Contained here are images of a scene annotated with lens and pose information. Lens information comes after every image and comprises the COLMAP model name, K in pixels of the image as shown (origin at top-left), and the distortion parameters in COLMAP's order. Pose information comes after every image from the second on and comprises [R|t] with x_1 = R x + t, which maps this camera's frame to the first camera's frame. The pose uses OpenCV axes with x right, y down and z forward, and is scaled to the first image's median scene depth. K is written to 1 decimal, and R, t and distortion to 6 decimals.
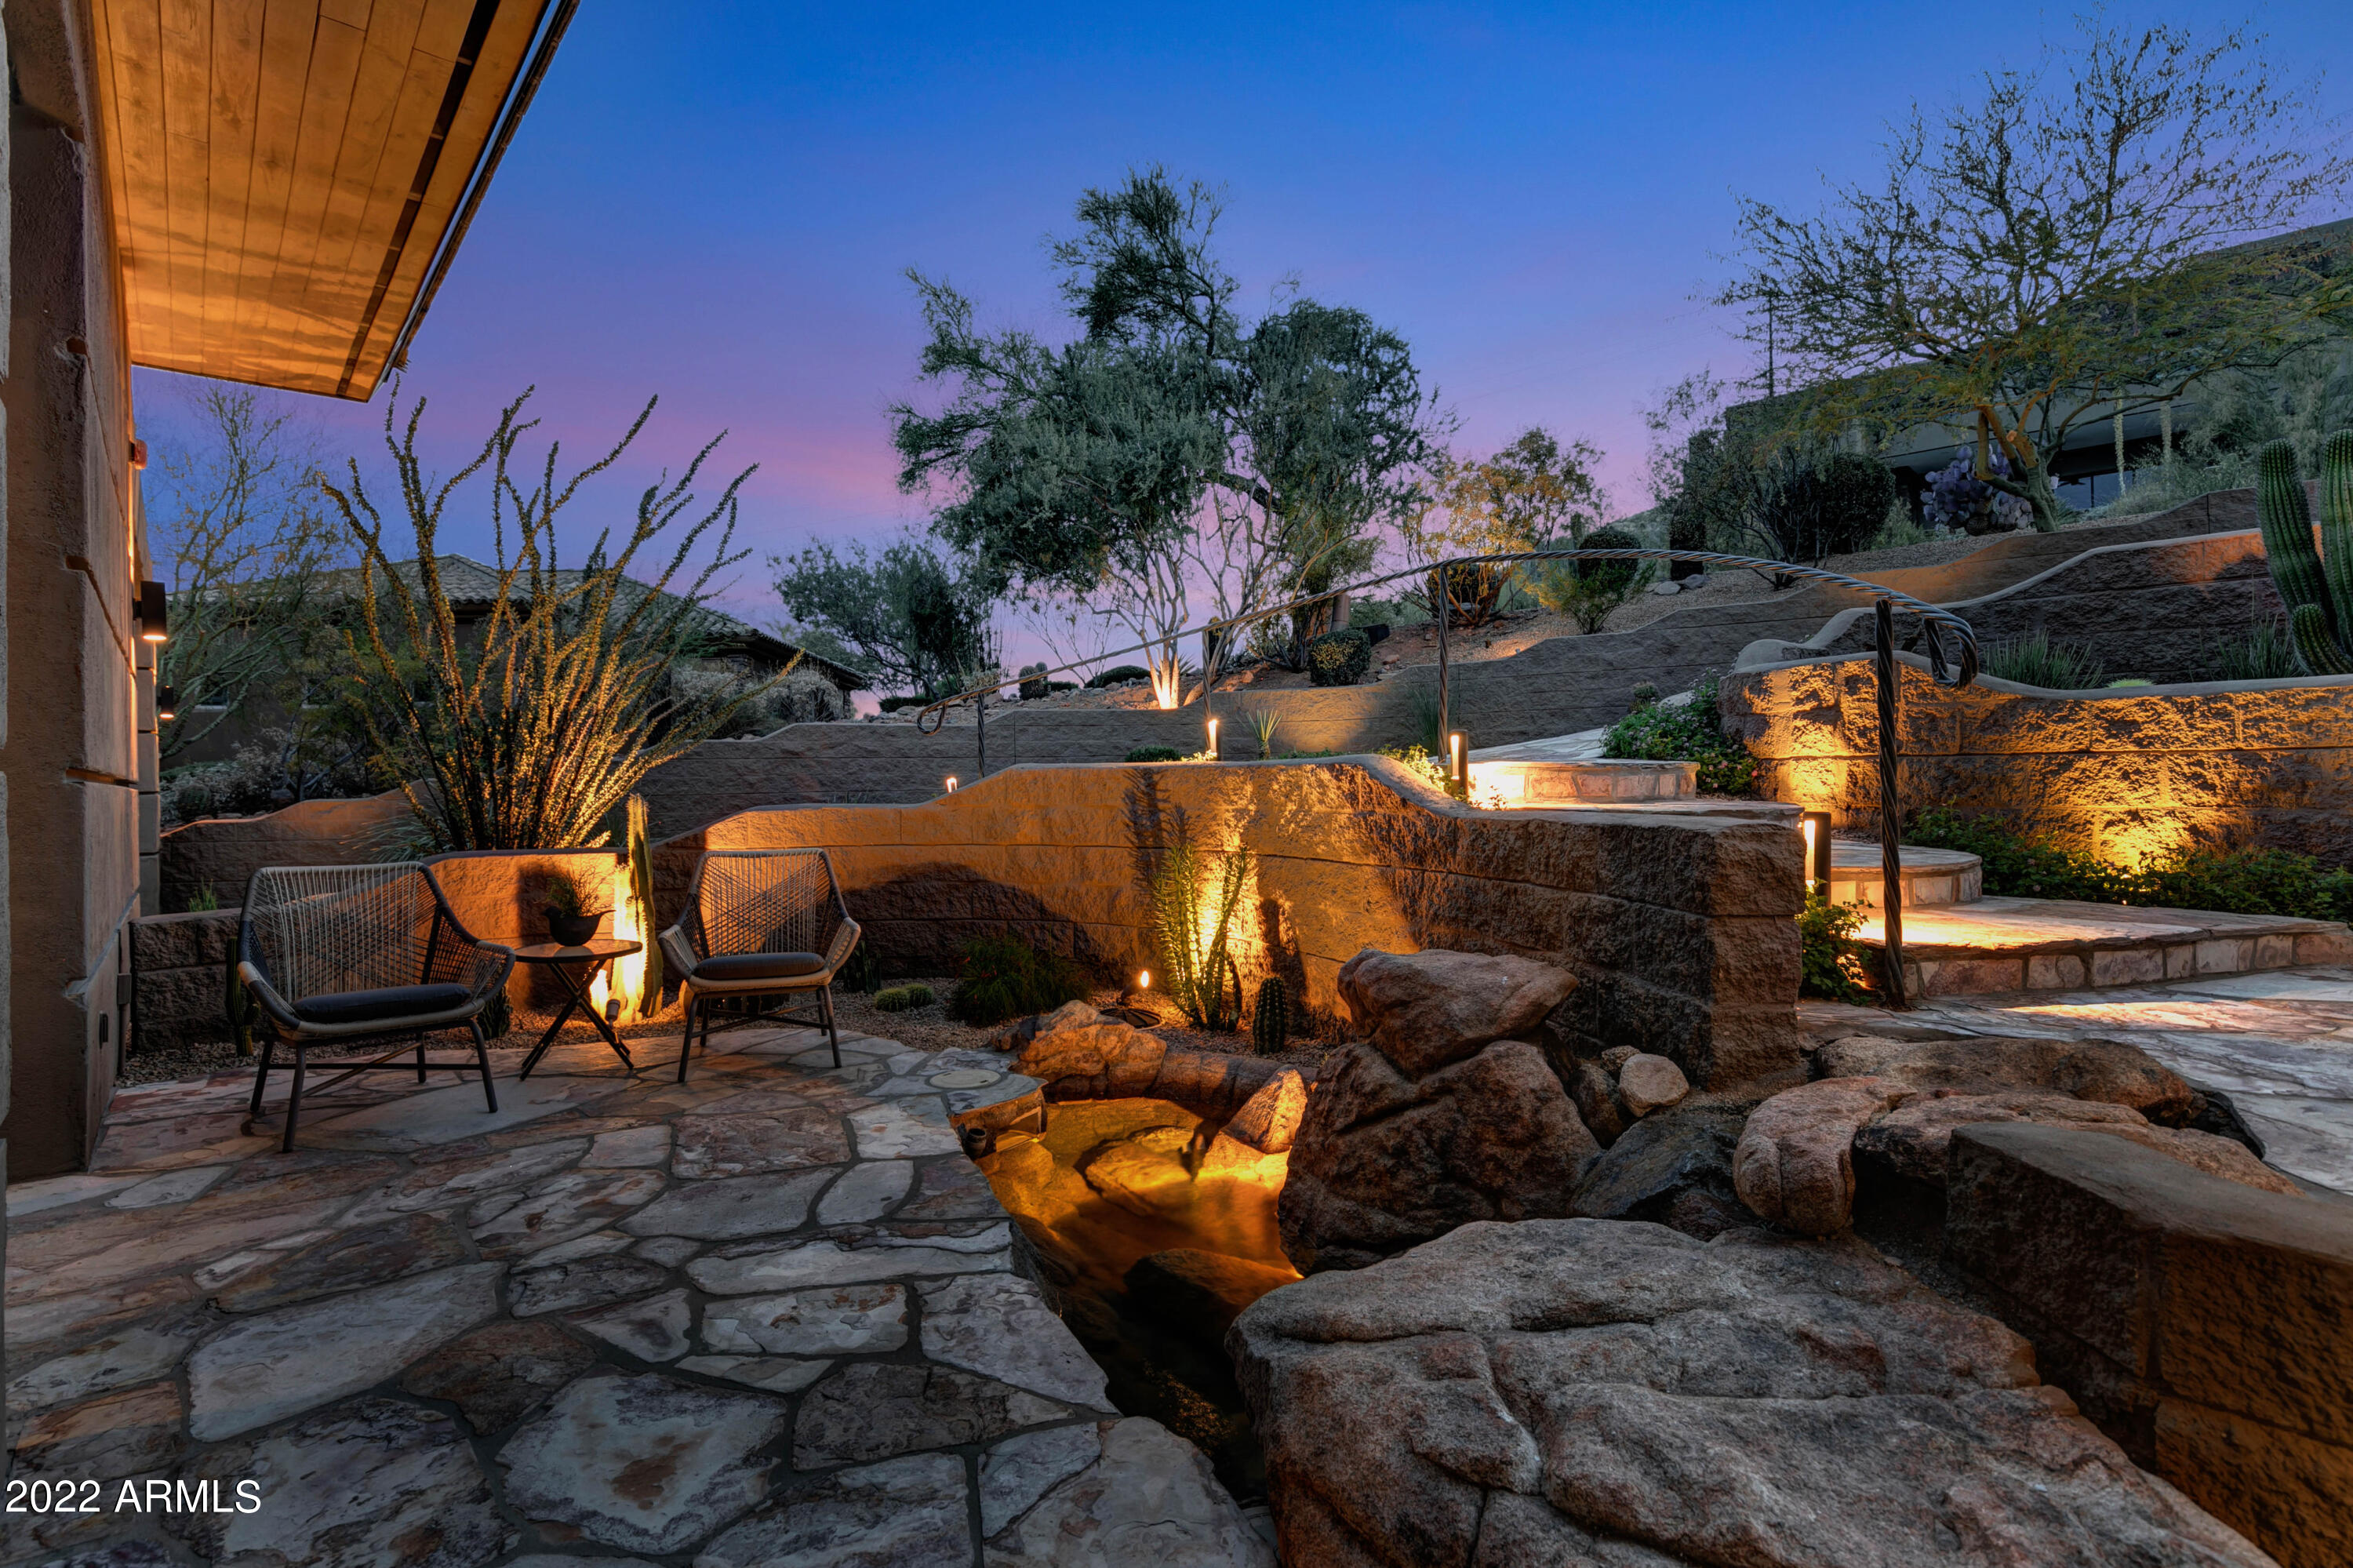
lens RADIAL K [[1104.6, 0, 1175.3], [0, 1104.6, 782.6], [0, 0, 1]] dist [0.004486, -0.001849]
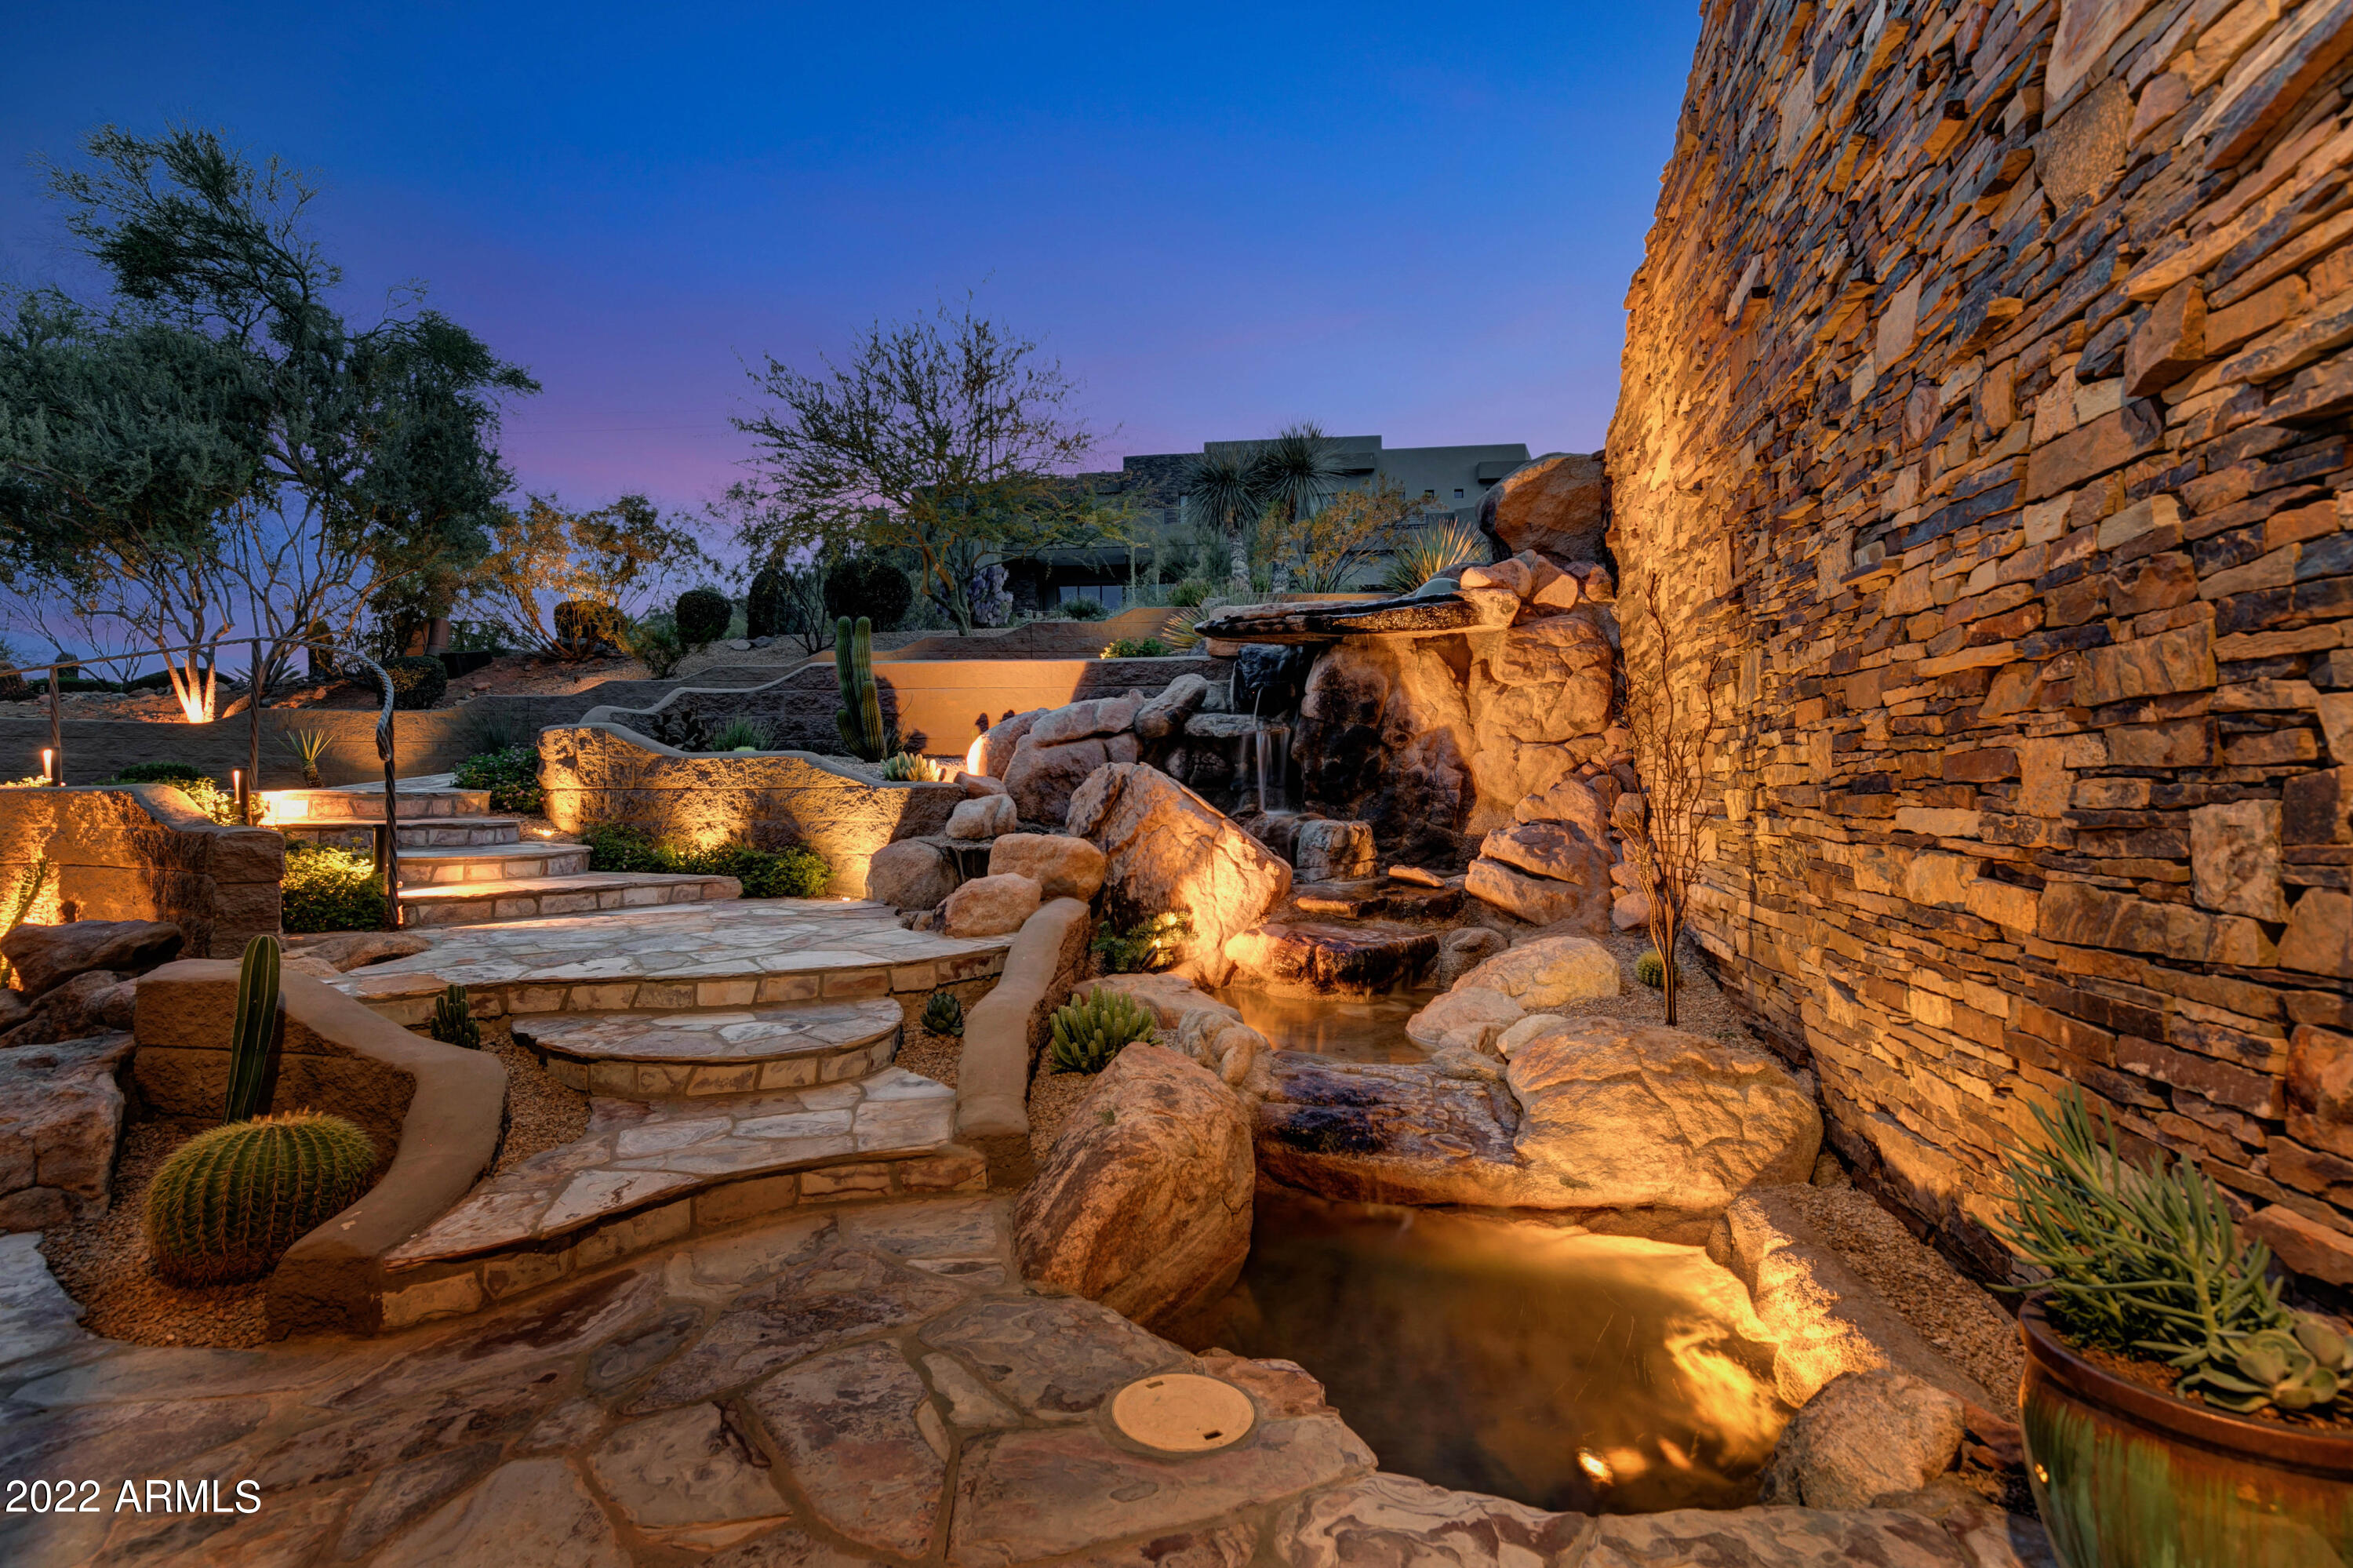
lens RADIAL K [[1050.9, 0, 1171.3], [0, 1050.9, 797.3], [0, 0, 1]] dist [-0.001131, -0.000468]
pose [[0.795443, 0.005588, 0.606002, 0.346756], [-0.003725, 0.999984, -0.004332, -0.008011], [-0.606017, 0.001188, 0.795451, -0.645756]]
